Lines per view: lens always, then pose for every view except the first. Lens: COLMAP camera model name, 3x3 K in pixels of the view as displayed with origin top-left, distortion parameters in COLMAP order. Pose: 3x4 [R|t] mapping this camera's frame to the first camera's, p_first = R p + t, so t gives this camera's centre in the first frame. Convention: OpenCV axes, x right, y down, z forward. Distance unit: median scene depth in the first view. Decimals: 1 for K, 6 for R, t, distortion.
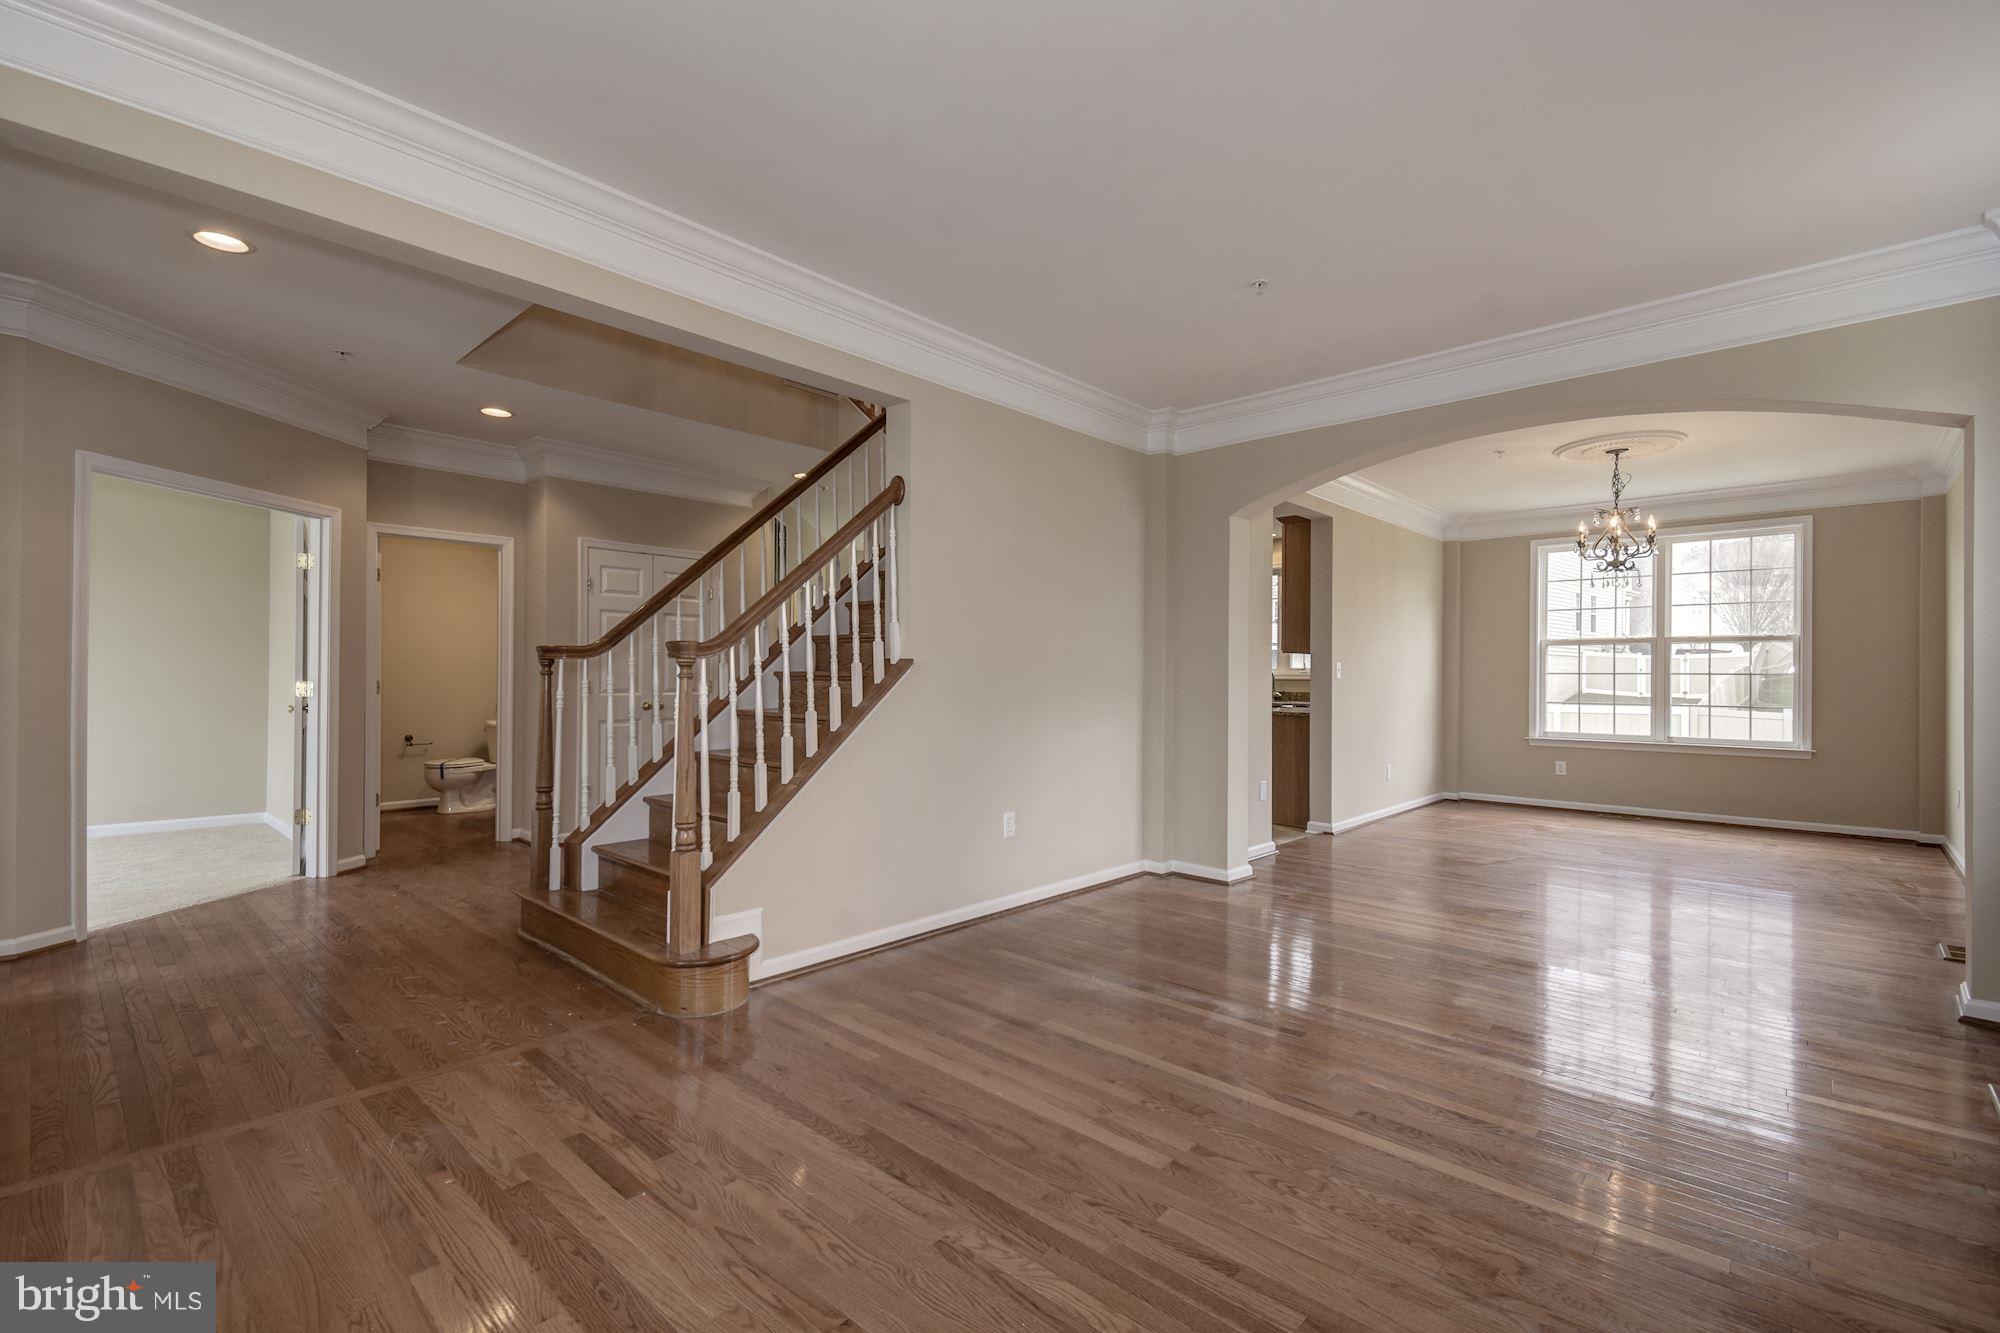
lens RADIAL K [[863.2, 0, 997.4], [0, 863.2, 674.0], [0, 0, 1]] dist [0.002033, 0.000168]
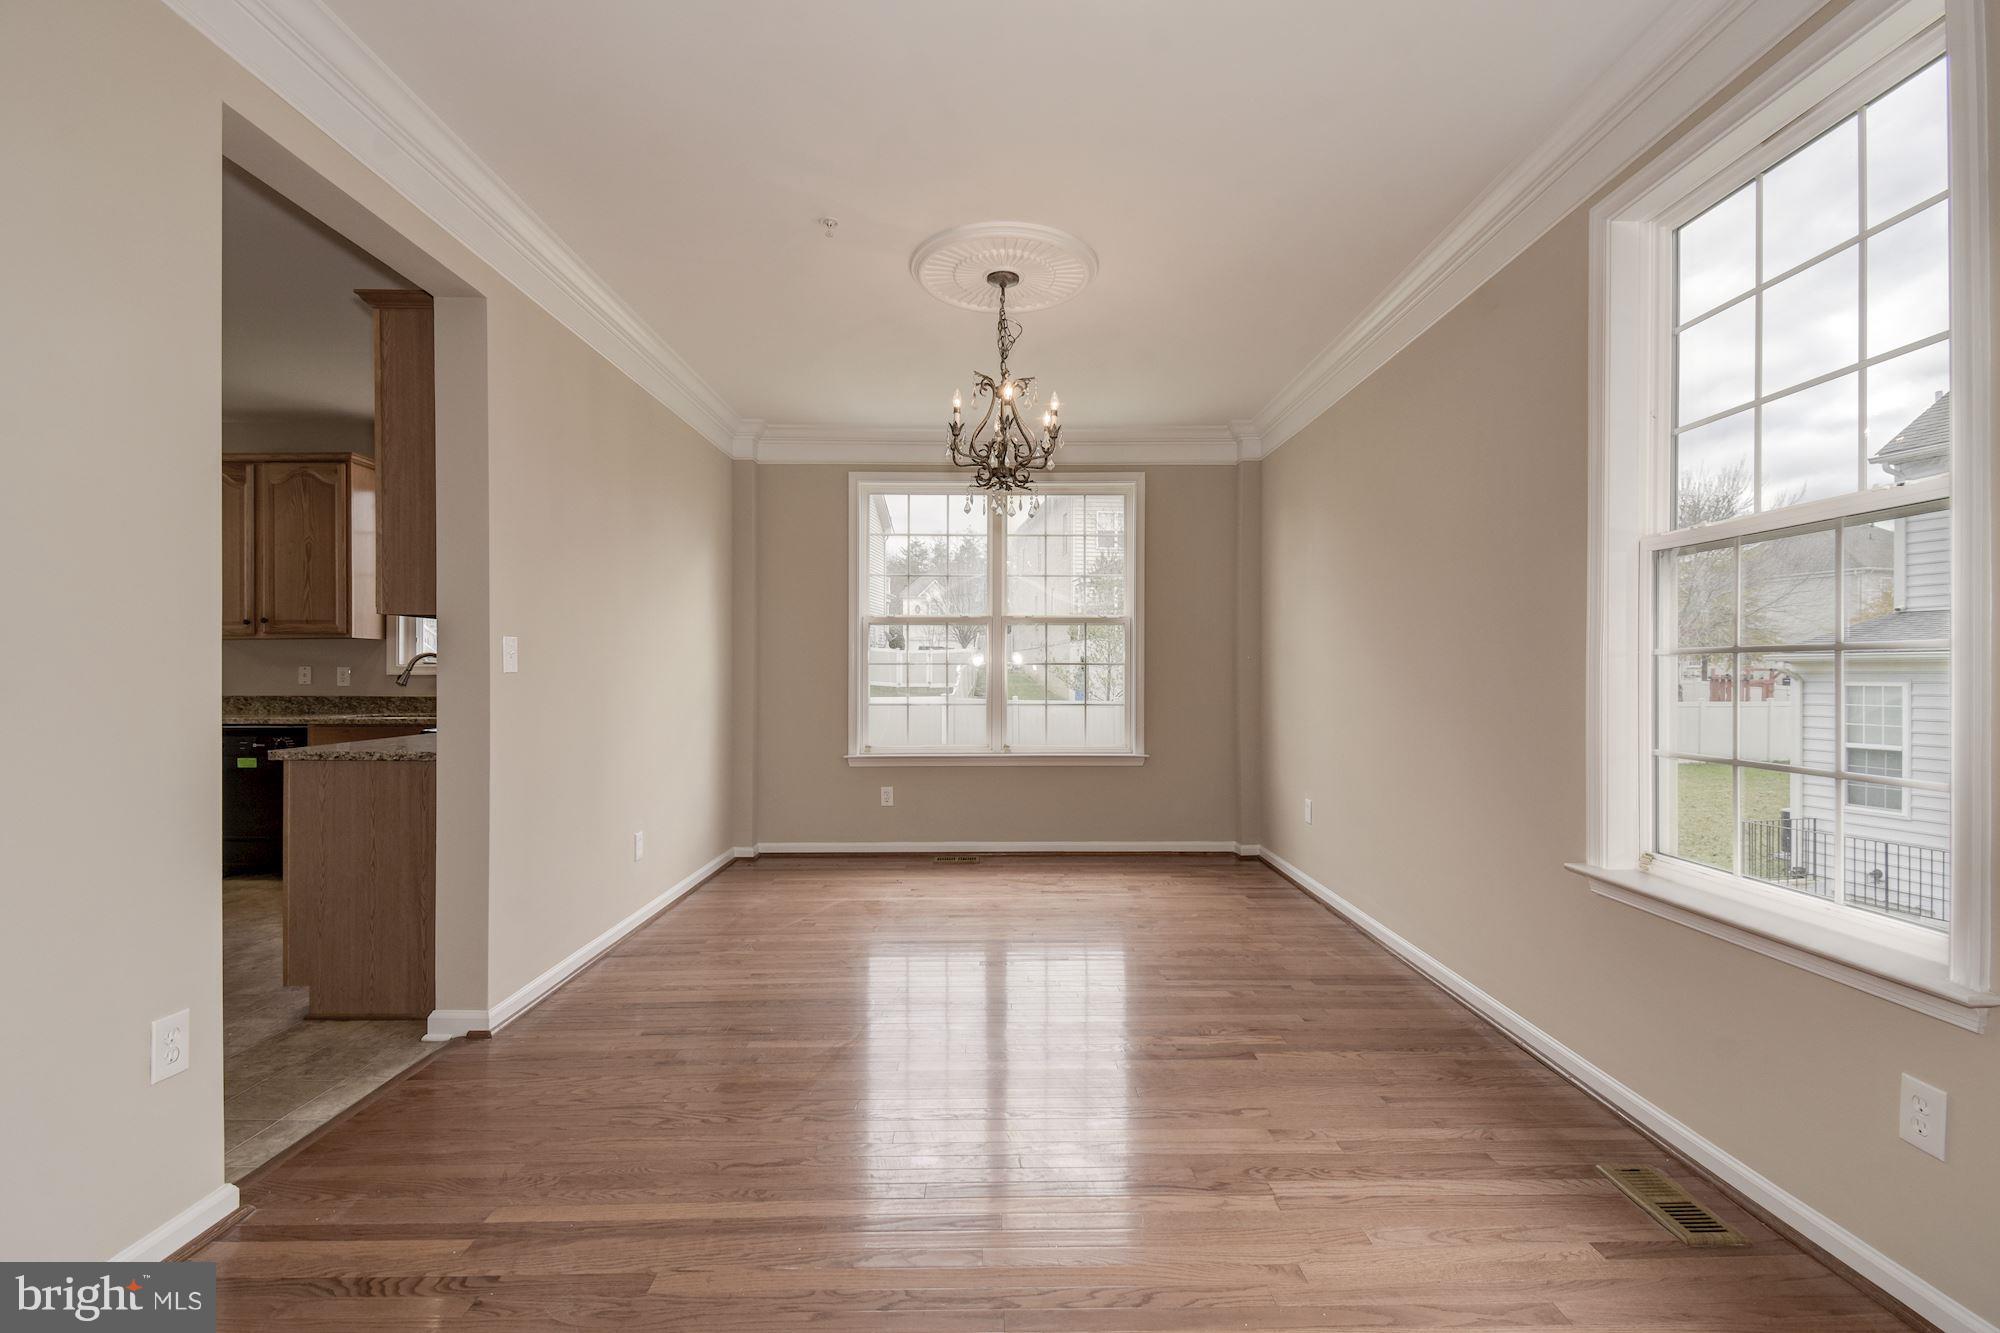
lens RADIAL K [[856.3, 0, 1006.8], [0, 856.3, 660.8], [0, 0, 1]] dist [0.002005, -0.000450]
pose [[0.710762, 0.003898, 0.703422, 0.259146], [0.001091, 0.999977, -0.006644, 0.003358], [-0.703432, 0.005490, 0.710742, 0.489737]]
